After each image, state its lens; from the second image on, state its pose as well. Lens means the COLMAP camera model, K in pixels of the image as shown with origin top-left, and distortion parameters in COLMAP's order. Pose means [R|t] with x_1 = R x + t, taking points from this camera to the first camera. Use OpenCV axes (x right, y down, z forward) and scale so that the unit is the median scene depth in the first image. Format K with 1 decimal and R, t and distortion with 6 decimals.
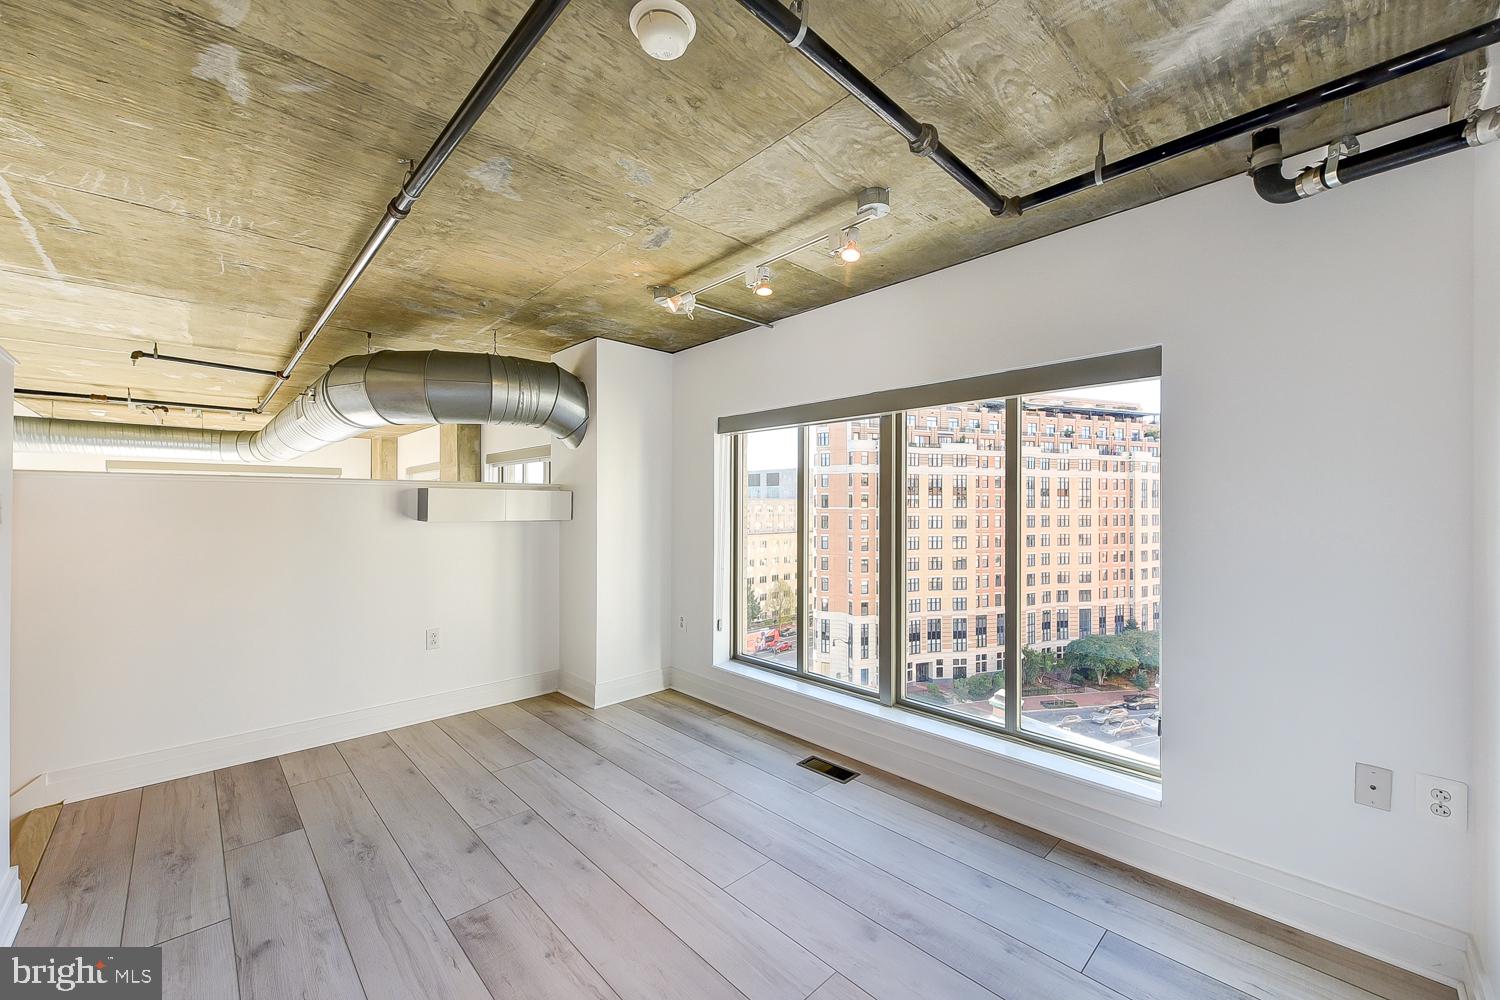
lens RADIAL K [[596.8, 0, 754.2], [0, 596.8, 504.1], [0, 0, 1]] dist [0.005577, -0.004457]
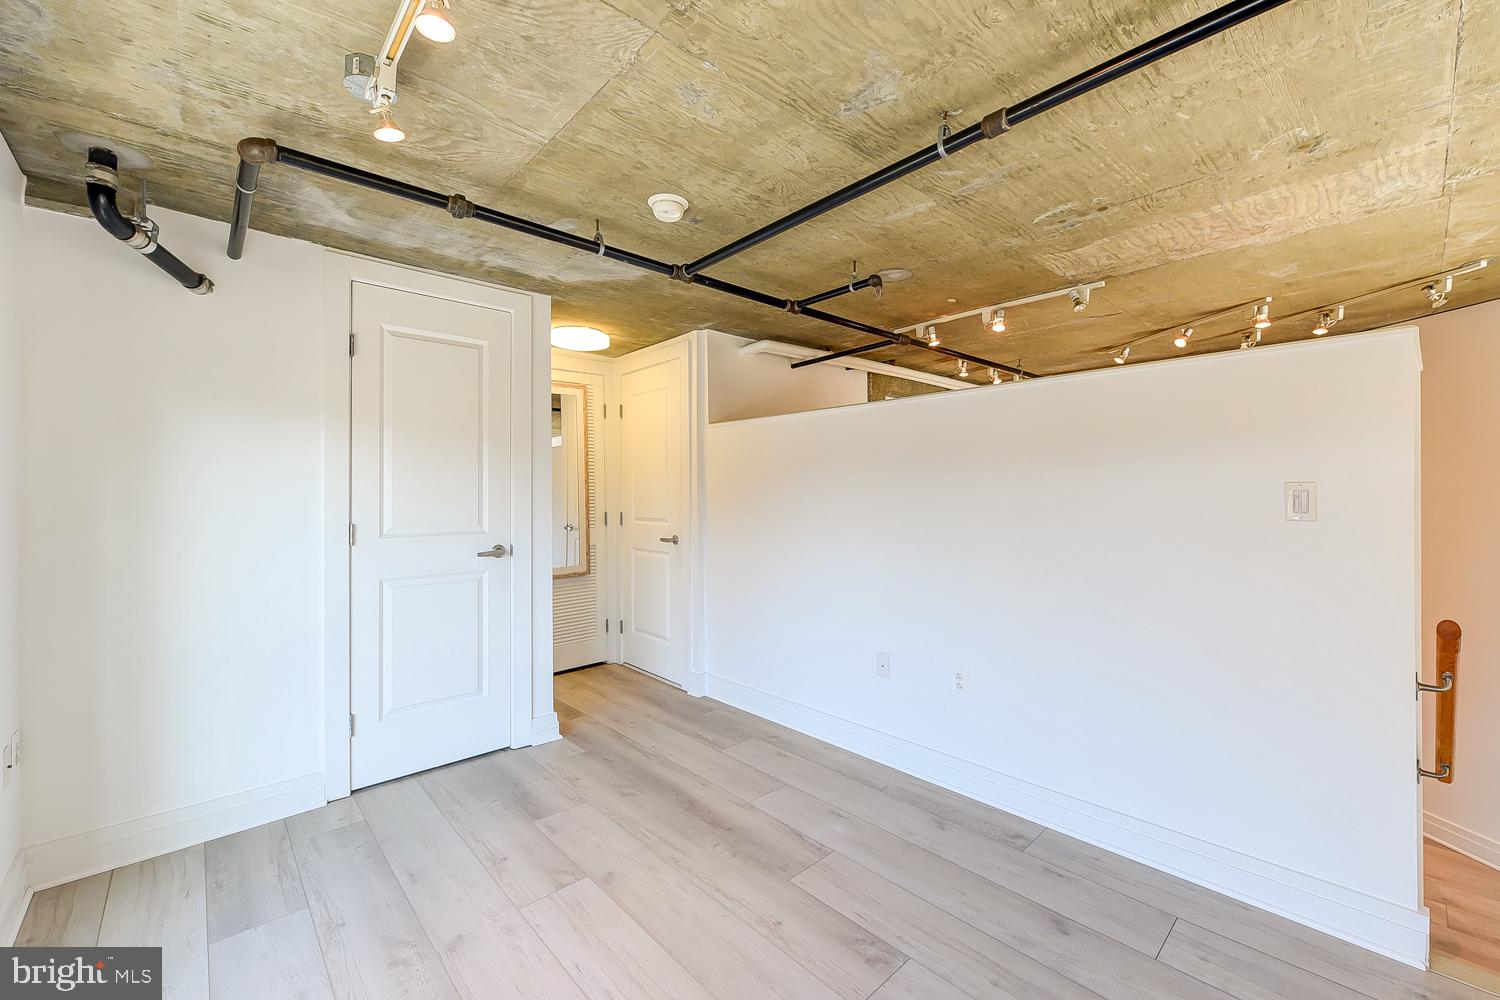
lens RADIAL K [[596.8, 0, 745.1], [0, 596.8, 491.3], [0, 0, 1]] dist [0.005577, -0.004457]
pose [[-0.999302, 0.006831, 0.036714, -0.306357], [0.006575, 0.999953, -0.007084, -0.002725], [-0.036761, -0.006838, -0.999301, 1.922524]]
